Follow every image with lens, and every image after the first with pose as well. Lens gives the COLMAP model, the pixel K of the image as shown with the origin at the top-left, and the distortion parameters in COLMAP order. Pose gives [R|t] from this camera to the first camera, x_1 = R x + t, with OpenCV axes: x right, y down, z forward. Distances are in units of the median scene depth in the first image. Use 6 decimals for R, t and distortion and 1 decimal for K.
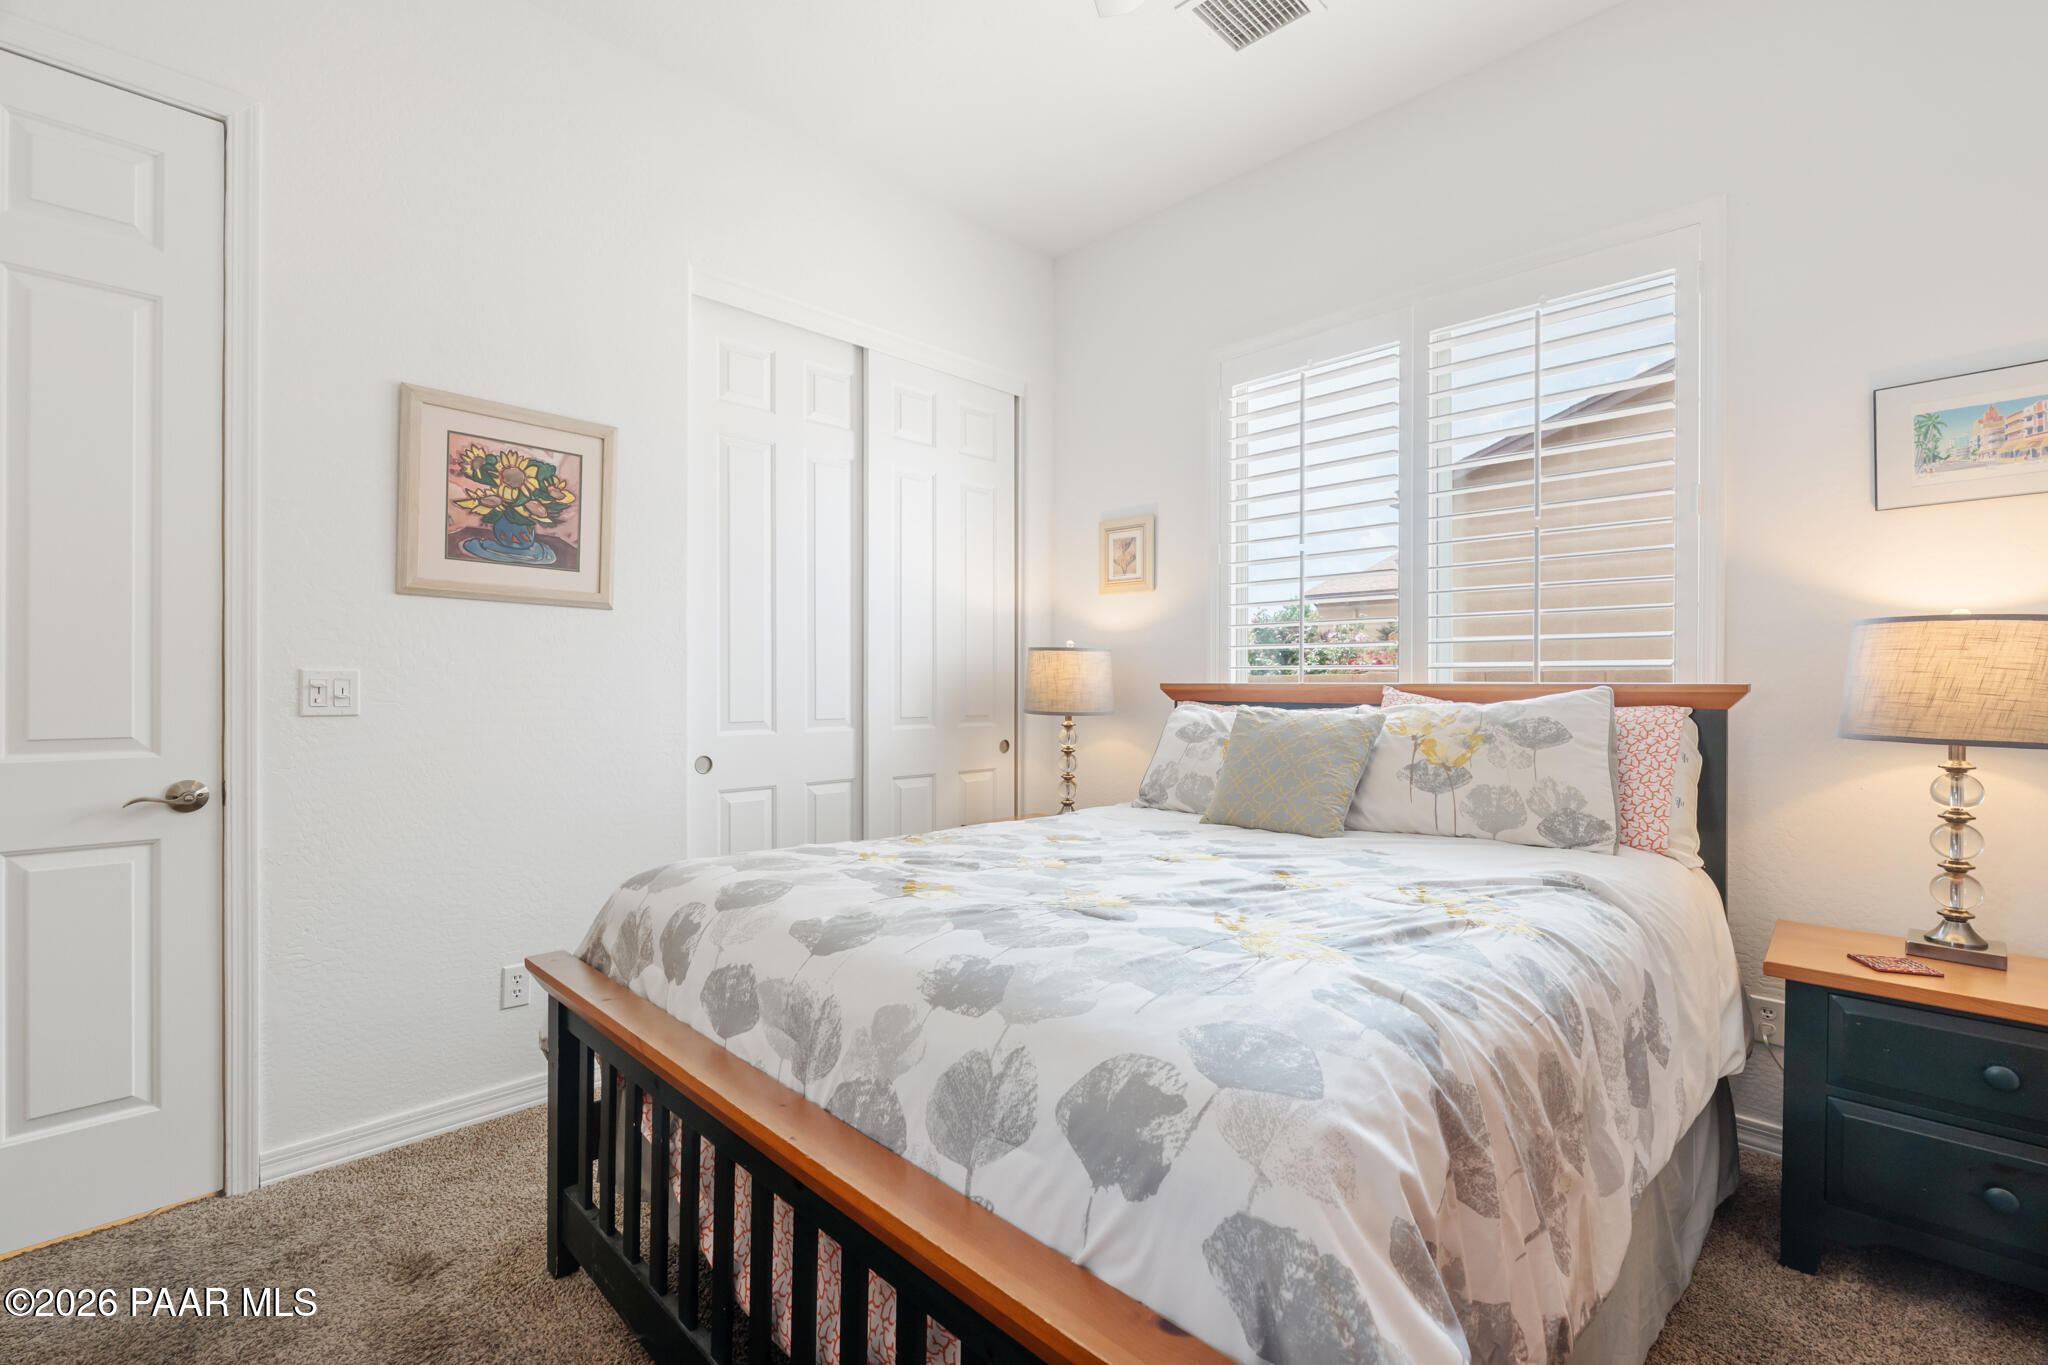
lens RADIAL K [[910.8, 0, 1019.2], [0, 910.8, 686.9], [0, 0, 1]] dist [-0.002896, -0.000361]
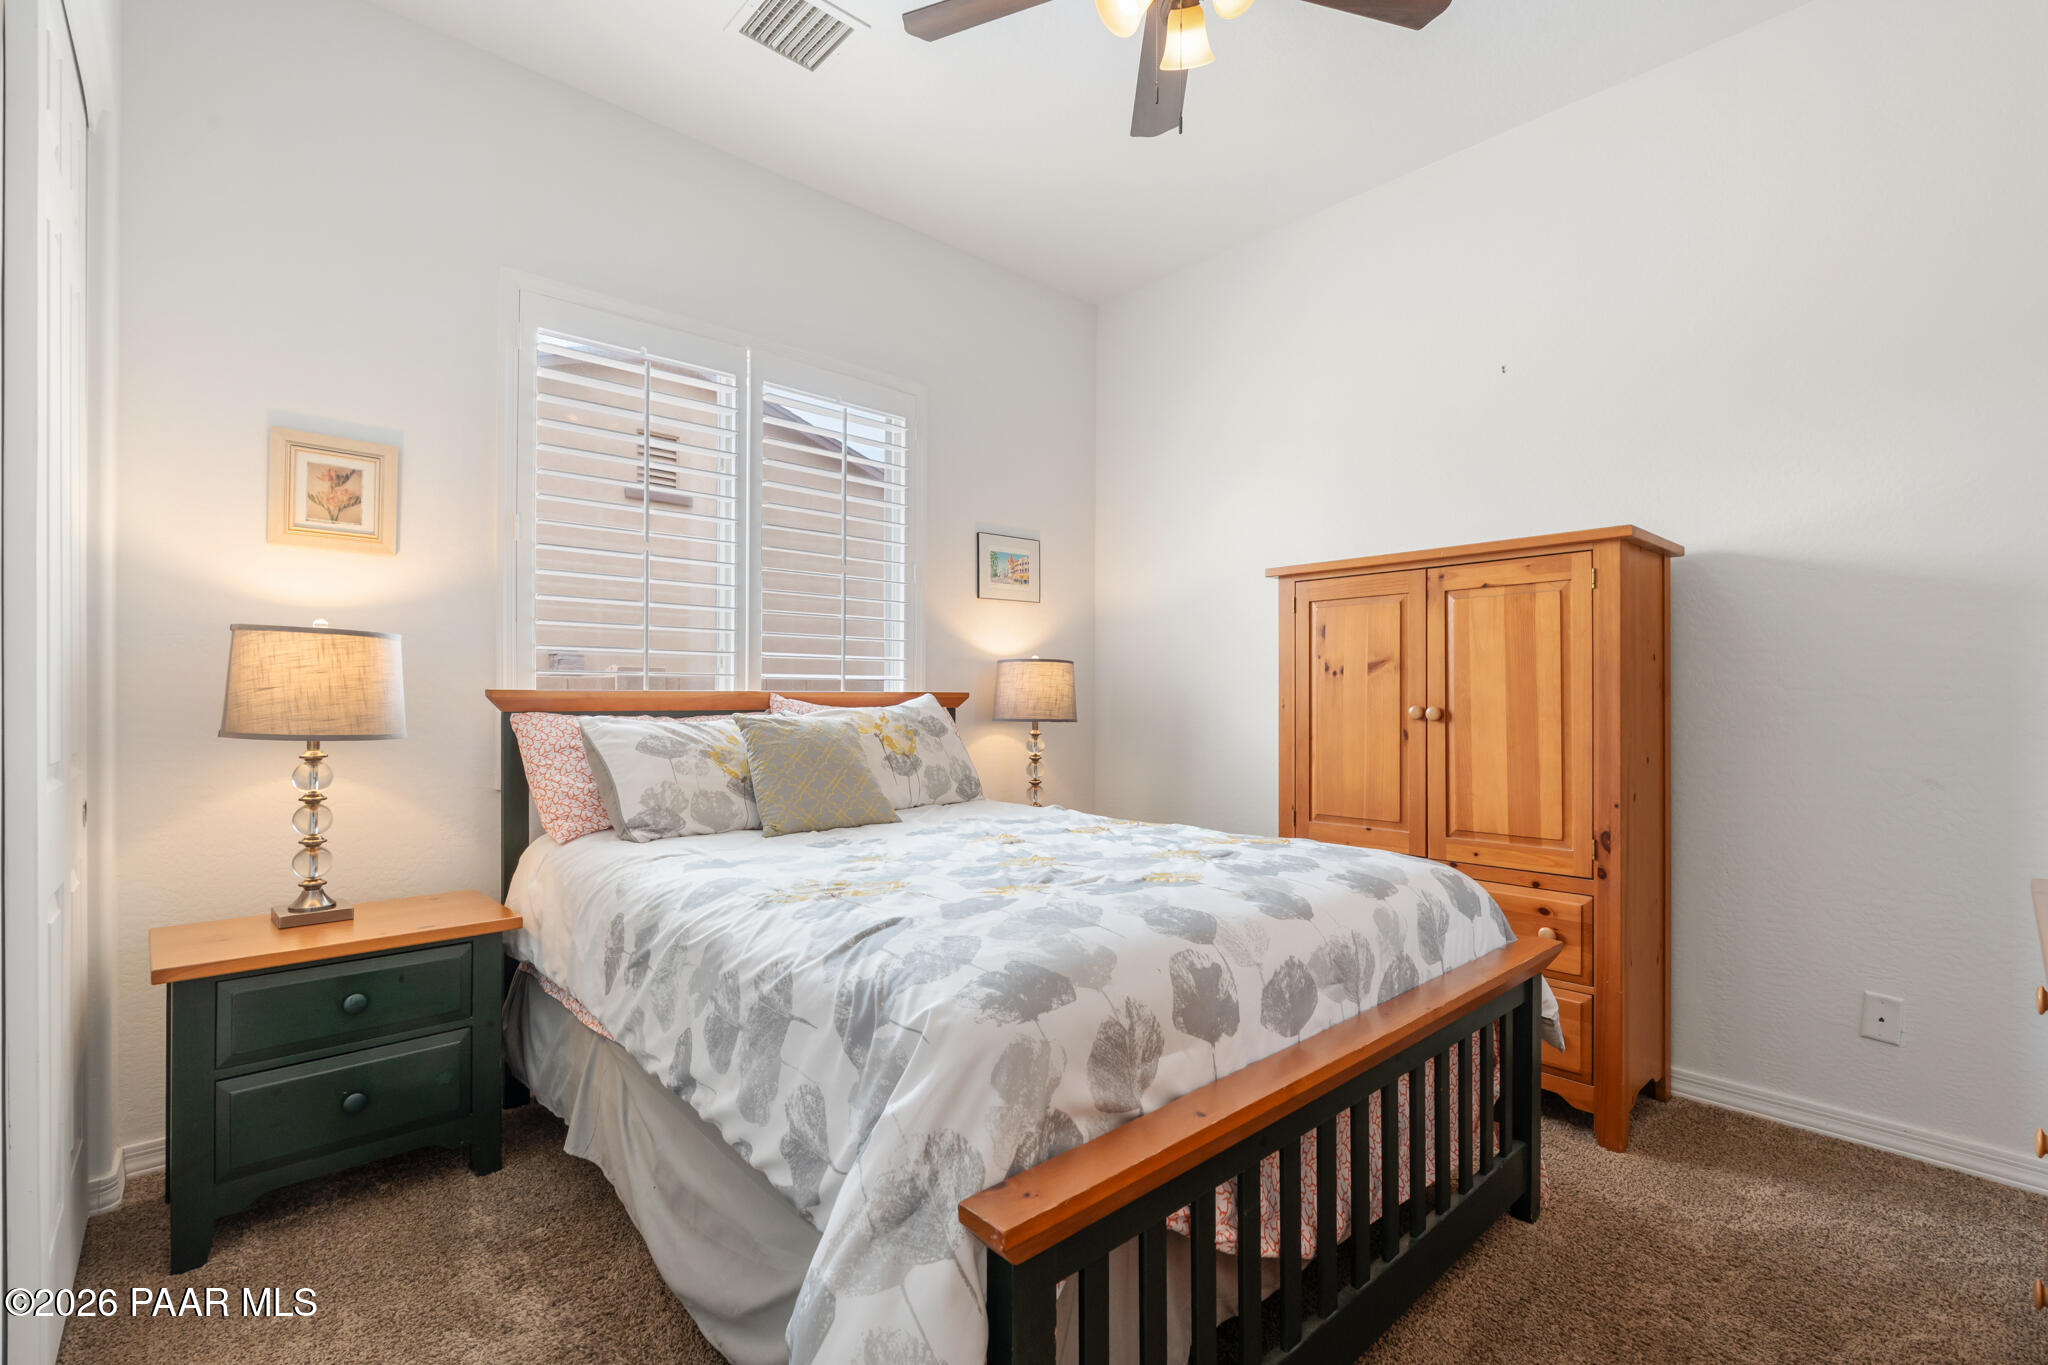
lens RADIAL K [[893.2, 0, 1019.0], [0, 893.2, 724.3], [0, 0, 1]] dist [0.000100, -0.000193]
pose [[0.046111, -0.038073, 0.998210, -0.527398], [-0.005729, 0.999247, 0.038378, -0.005201], [-0.998920, -0.007488, 0.045858, 0.491902]]
